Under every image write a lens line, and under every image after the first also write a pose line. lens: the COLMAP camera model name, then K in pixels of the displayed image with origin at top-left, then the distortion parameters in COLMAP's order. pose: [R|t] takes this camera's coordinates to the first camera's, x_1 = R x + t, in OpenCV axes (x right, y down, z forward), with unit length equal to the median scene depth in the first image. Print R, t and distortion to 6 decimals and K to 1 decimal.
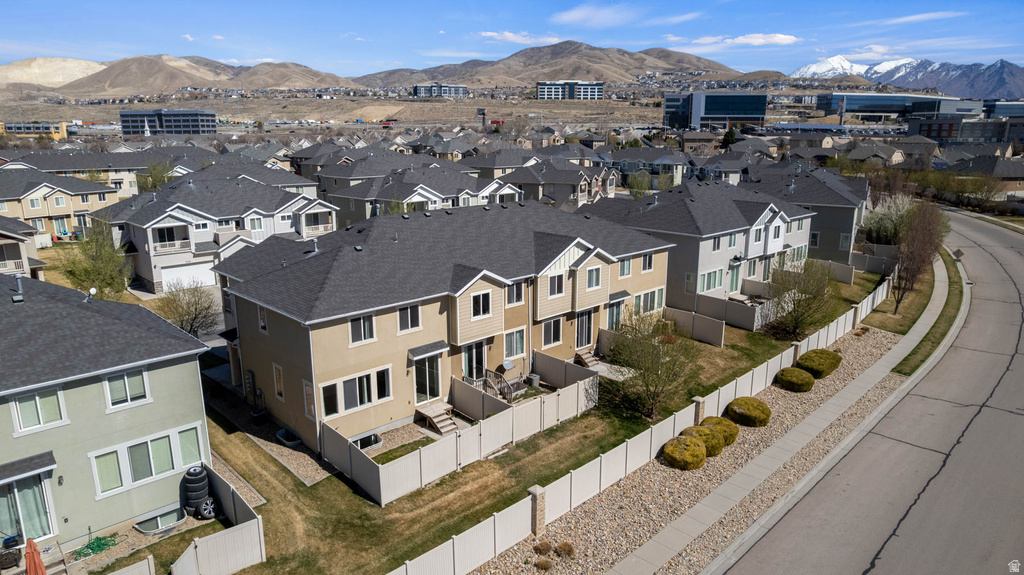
lens RADIAL K [[654.4, 0, 512.0], [0, 654.4, 287.5], [0, 0, 1]] dist [-0.074354, 0.058987]
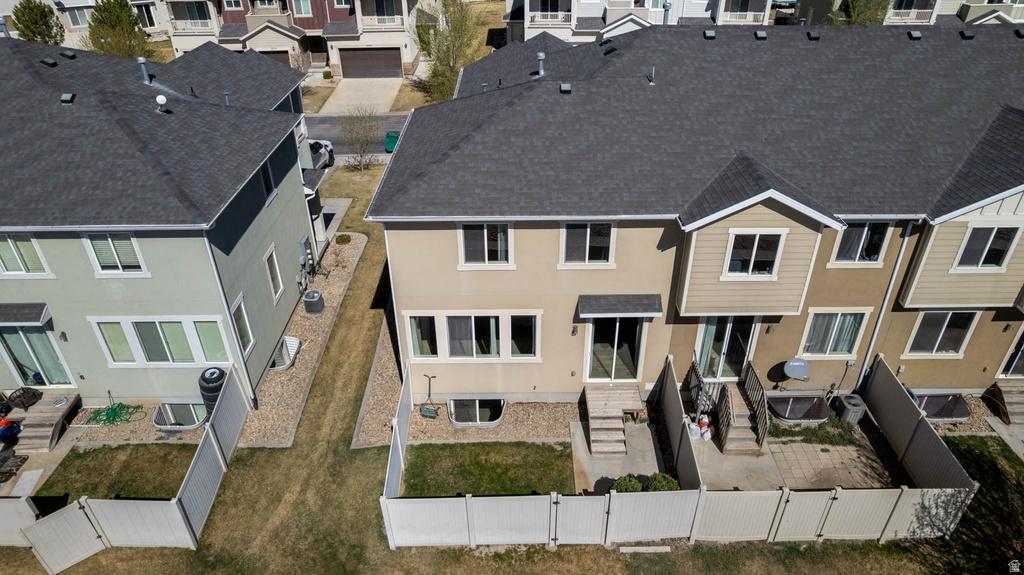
lens RADIAL K [[654.4, 0, 512.0], [0, 654.4, 287.5], [0, 0, 1]] dist [-0.074354, 0.058987]
pose [[0.713637, 0.370773, -0.594348, 0.122285], [-0.152185, 0.910238, 0.385106, -0.111235], [0.683786, -0.184375, 0.706005, 0.547197]]
